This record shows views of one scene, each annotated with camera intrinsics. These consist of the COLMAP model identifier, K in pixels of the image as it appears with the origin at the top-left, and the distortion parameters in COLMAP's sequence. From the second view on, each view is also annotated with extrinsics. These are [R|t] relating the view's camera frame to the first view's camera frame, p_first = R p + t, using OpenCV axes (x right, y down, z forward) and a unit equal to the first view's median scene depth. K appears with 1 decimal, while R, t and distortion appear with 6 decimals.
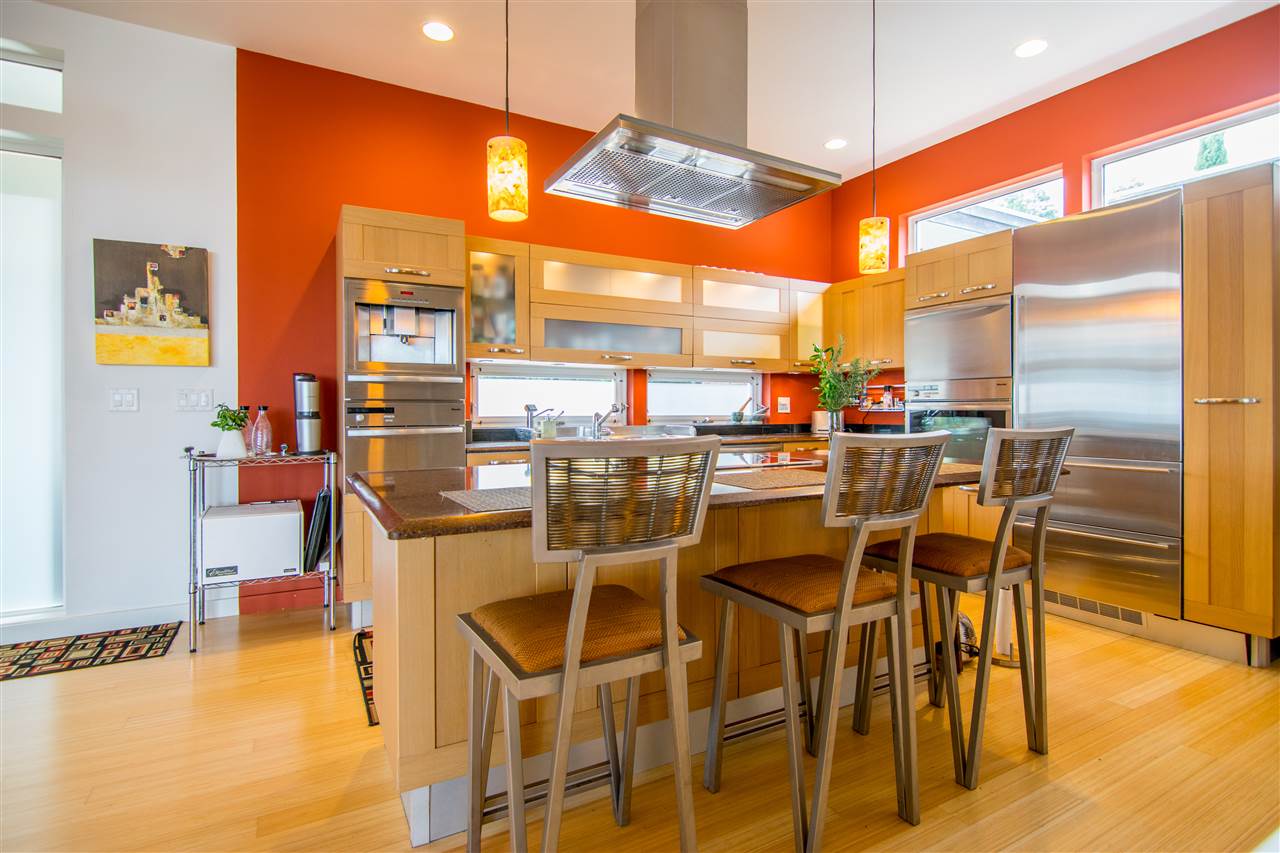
lens RADIAL K [[623.9, 0, 638.7], [0, 623.9, 419.4], [0, 0, 1]] dist [-0.019481, -0.001648]
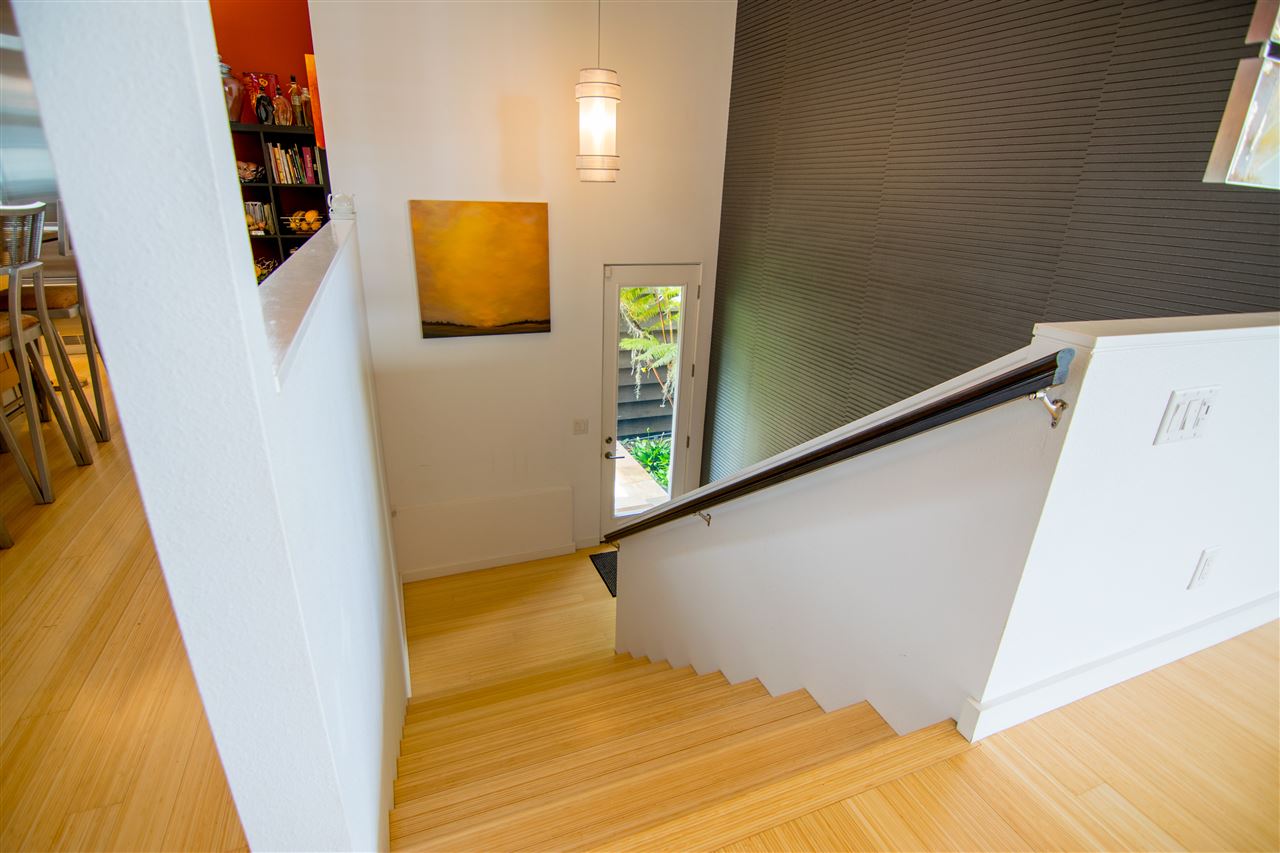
lens RADIAL K [[623.9, 0, 637.8], [0, 623.9, 429.9], [0, 0, 1]] dist [-0.019481, -0.001648]
pose [[0.115178, -0.349462, 0.929844, -0.753339], [-0.024407, 0.934796, 0.354347, -0.019967], [-0.993045, -0.063507, 0.099139, -0.497686]]
